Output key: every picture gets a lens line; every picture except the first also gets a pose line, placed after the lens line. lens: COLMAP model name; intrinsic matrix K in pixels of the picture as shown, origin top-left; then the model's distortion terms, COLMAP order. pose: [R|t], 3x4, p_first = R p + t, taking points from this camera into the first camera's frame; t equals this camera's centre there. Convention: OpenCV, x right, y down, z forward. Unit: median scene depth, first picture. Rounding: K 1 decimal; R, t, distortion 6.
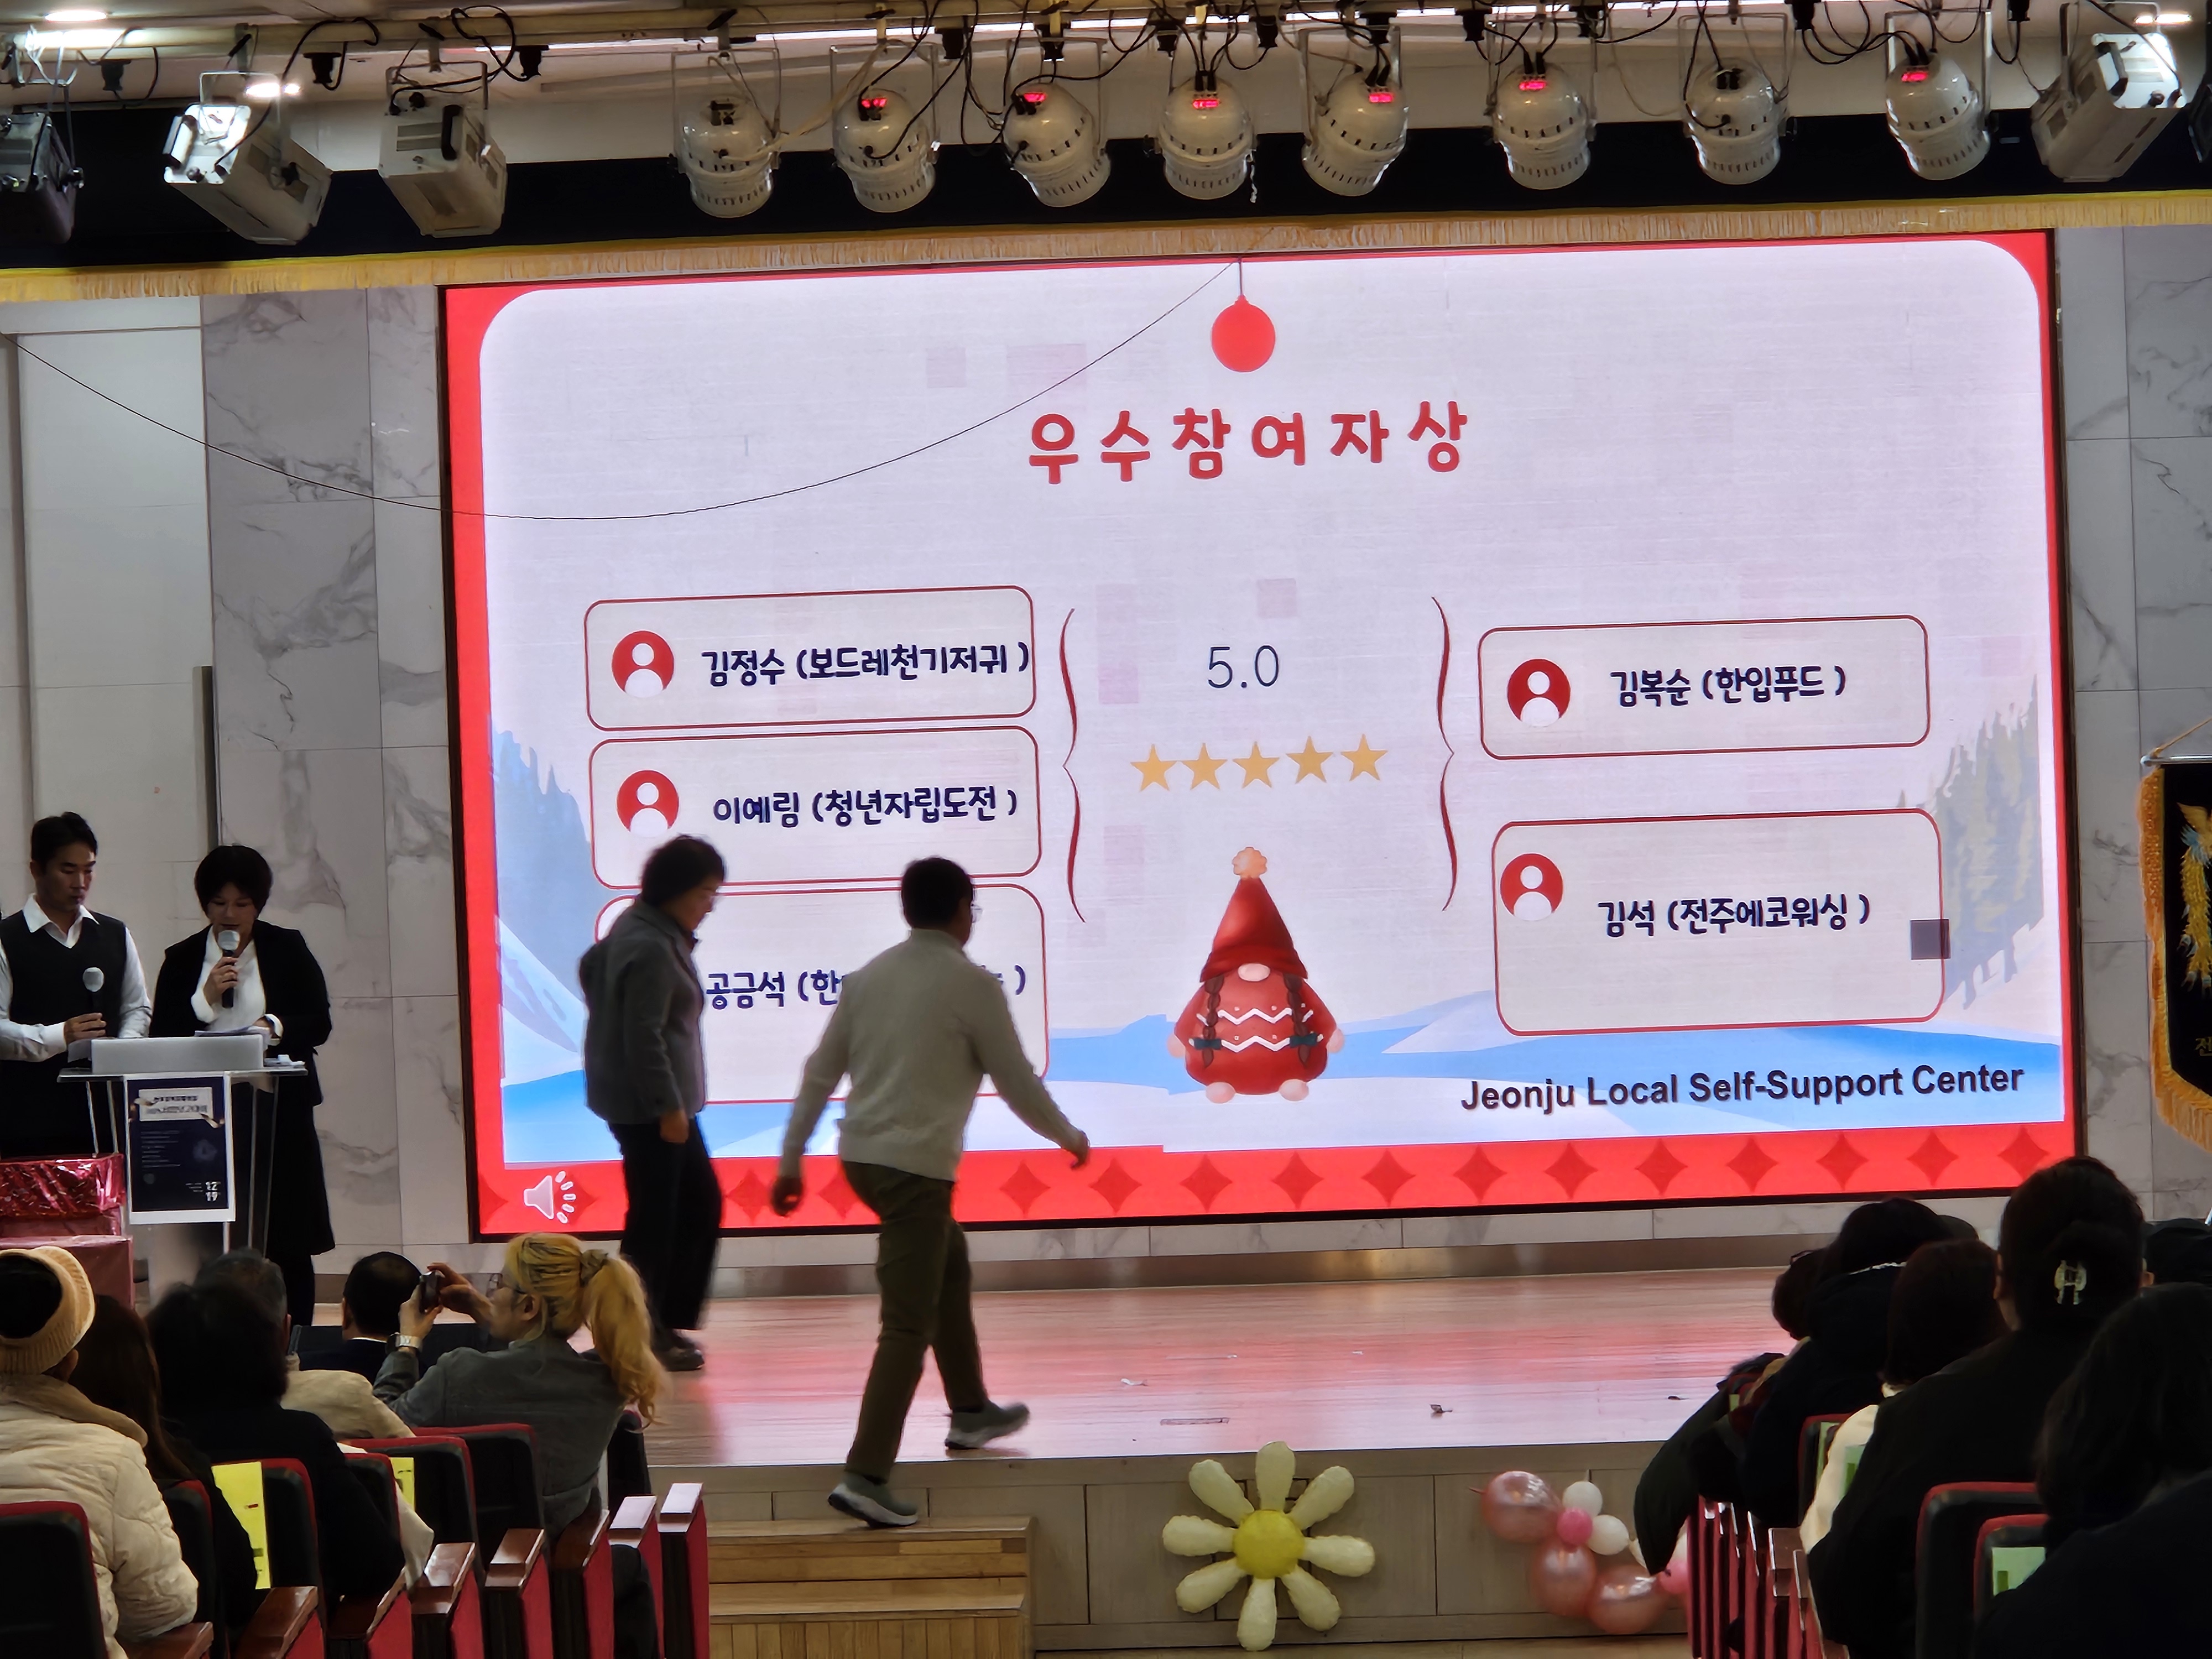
lens RADIAL K [[7940.8, 0, 1100.3], [0, 7940.8, 828.6], [0, 0, 1]] dist [-1.070992, 21.607175]
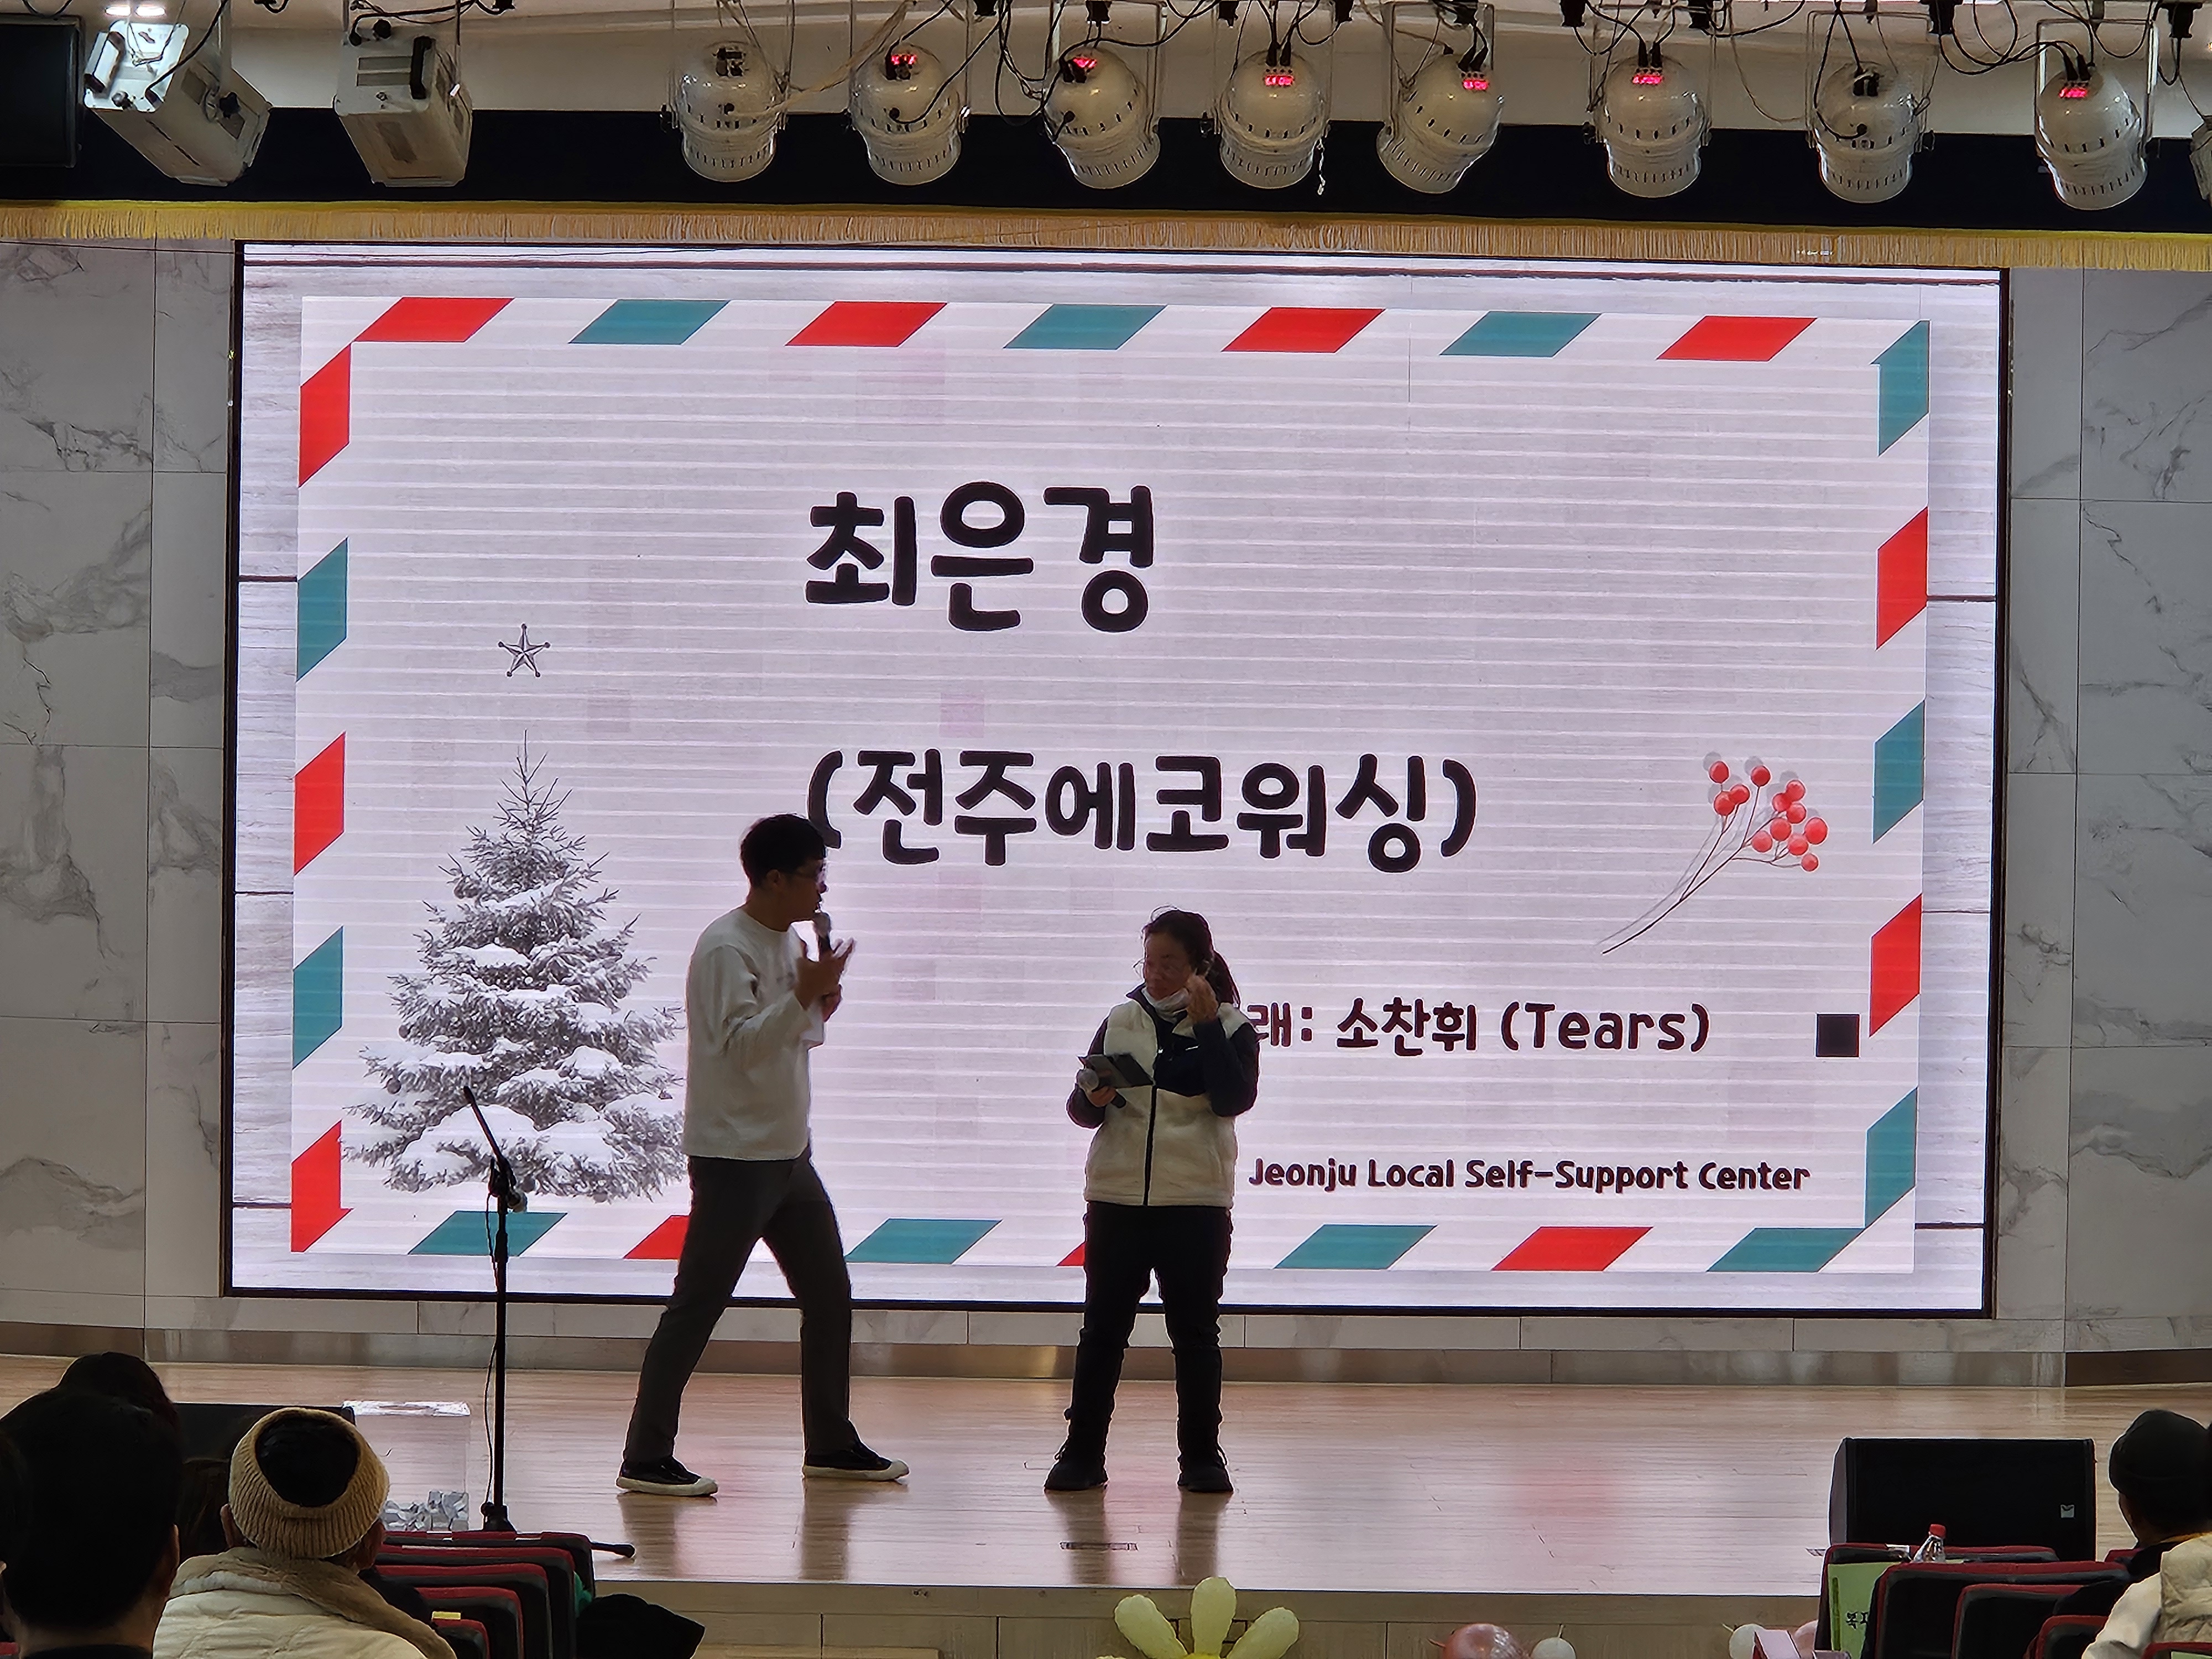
lens RADIAL K [[8099.0, 0, 1148.6], [0, 8099.0, 829.2], [0, 0, 1]] dist [-0.995566, 18.745797]
pose [[0.995787, 0.046272, 0.079161, -0.066118], [-0.046187, 0.998929, -0.002909, -0.004596], [-0.079210, -0.000760, 0.996858, 0.097640]]
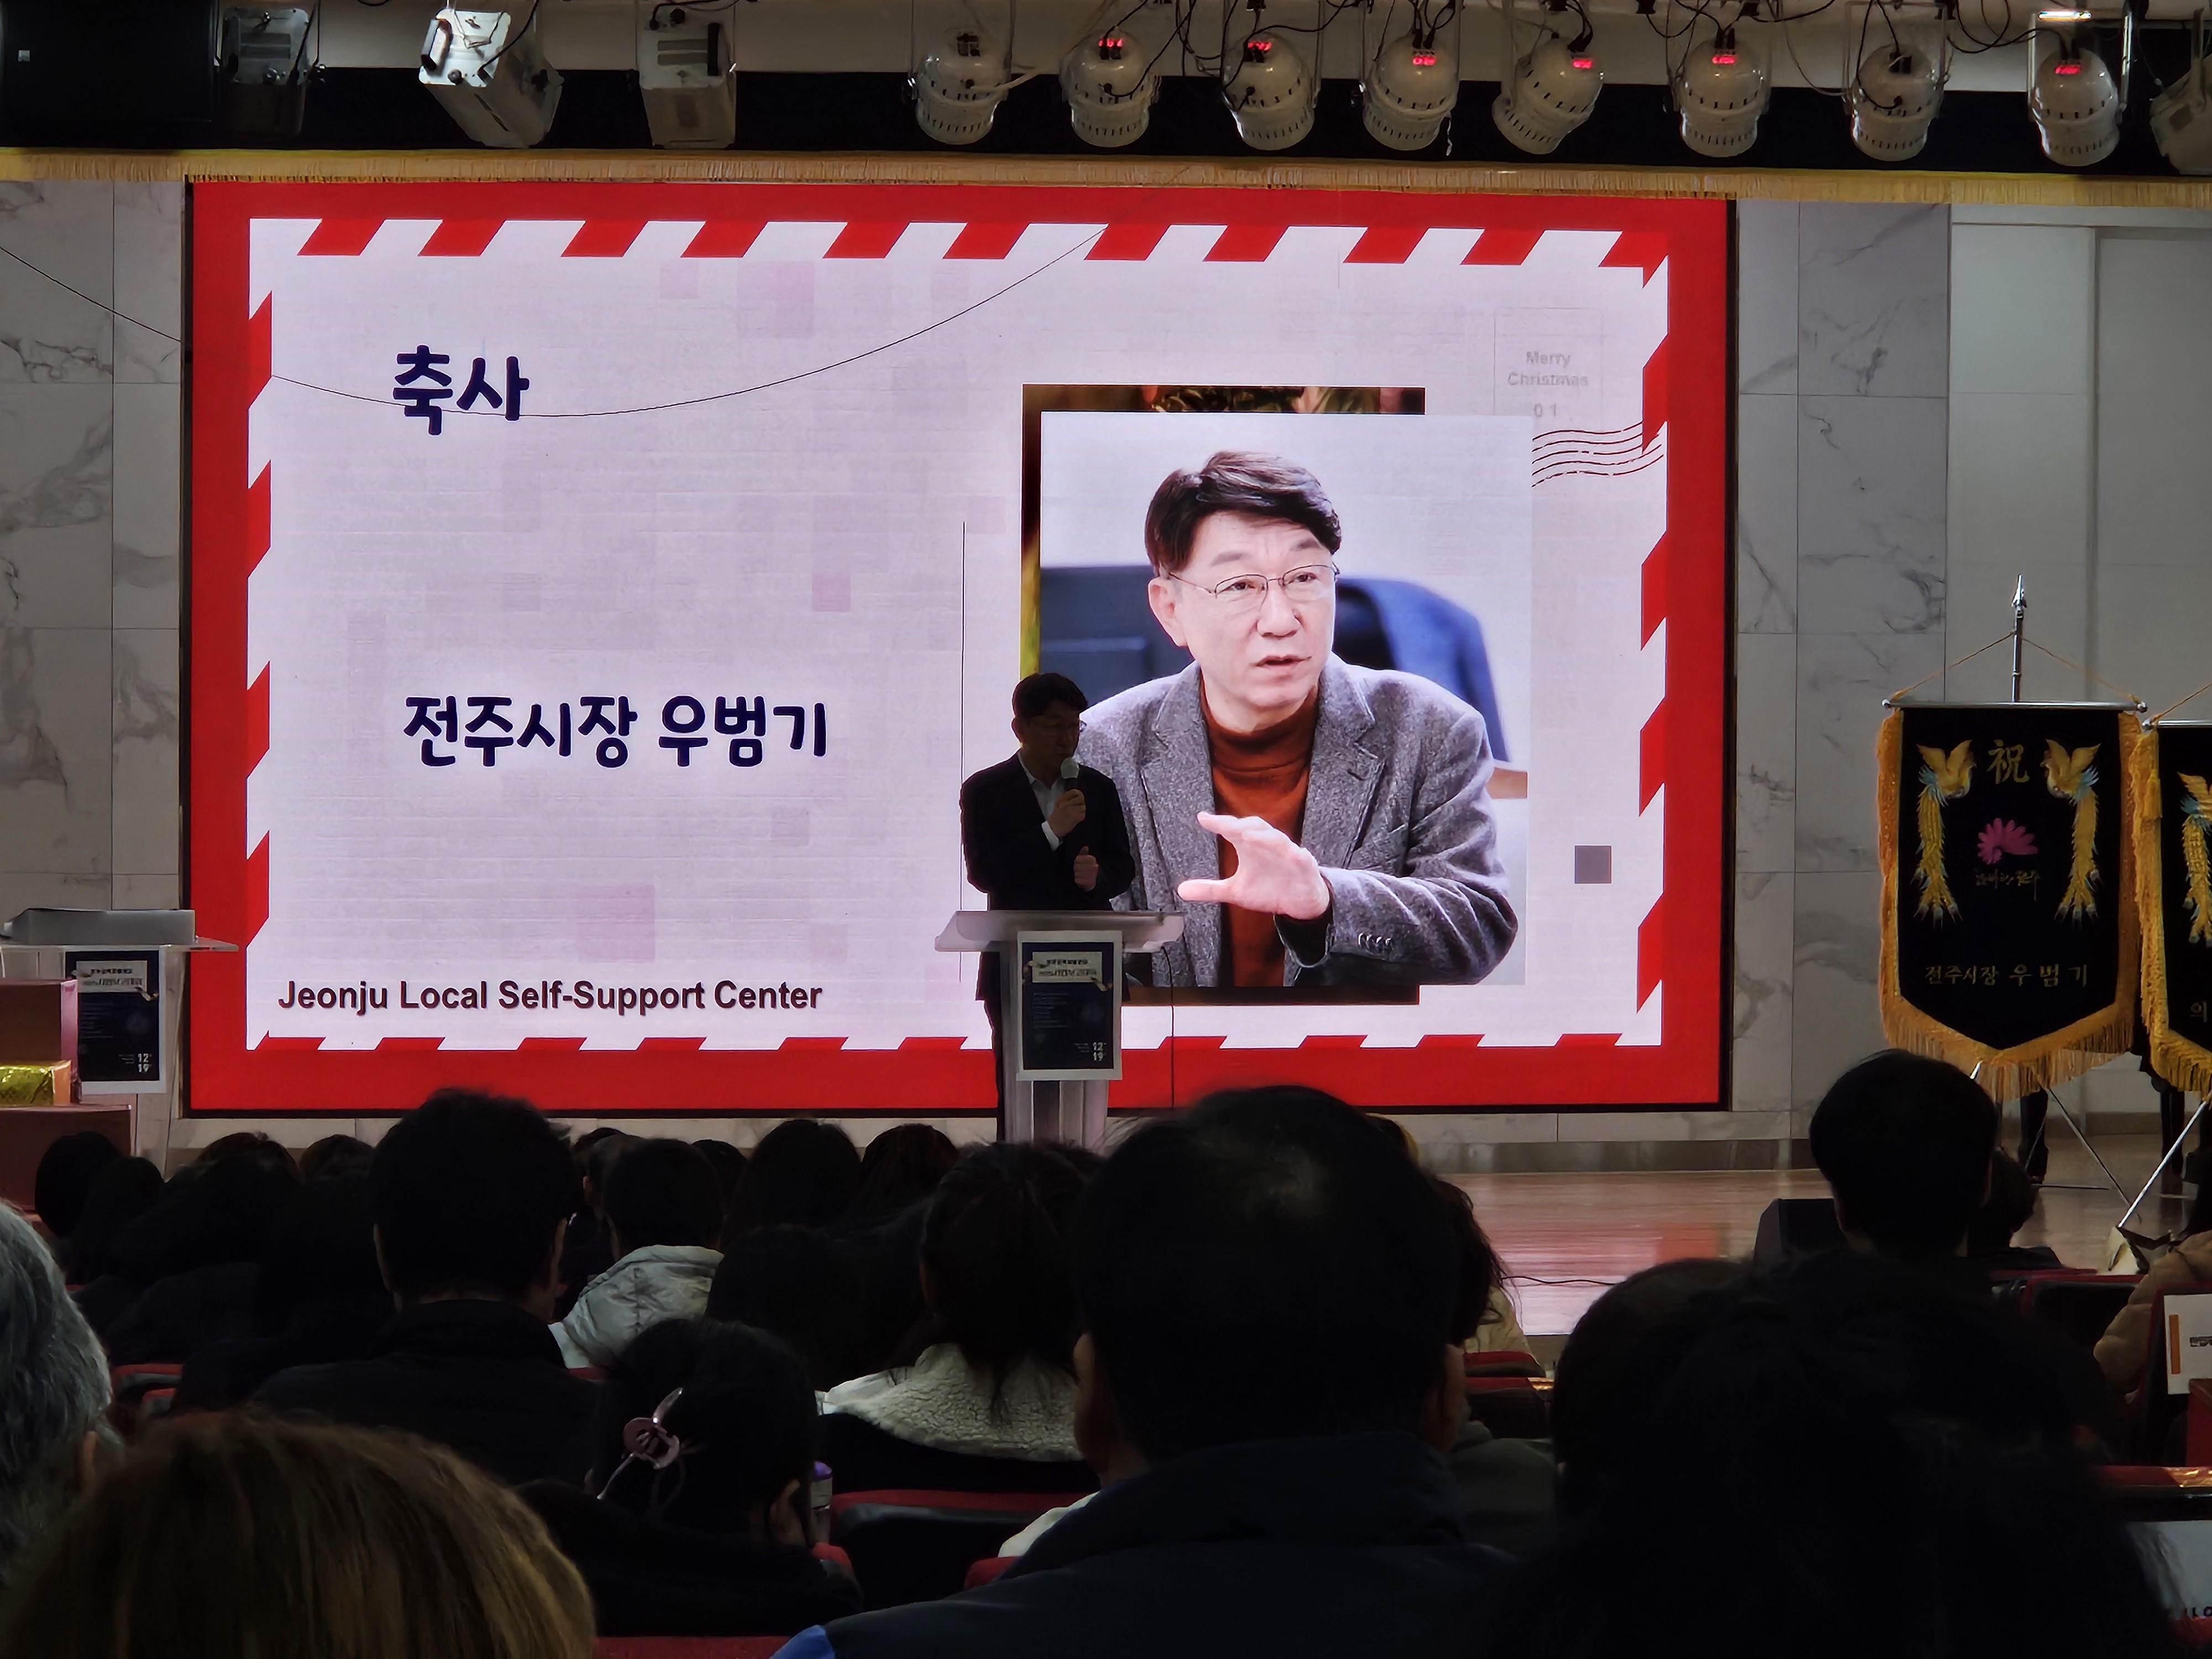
lens RADIAL K [[8099.0, 0, 1148.6], [0, 8099.0, 829.2], [0, 0, 1]] dist [-0.995566, 18.745797]
pose [[0.977066, 0.031508, 0.210591, -0.237809], [-0.033956, 0.999391, 0.008016, 0.003757], [-0.210211, -0.014983, 0.977541, -0.048462]]
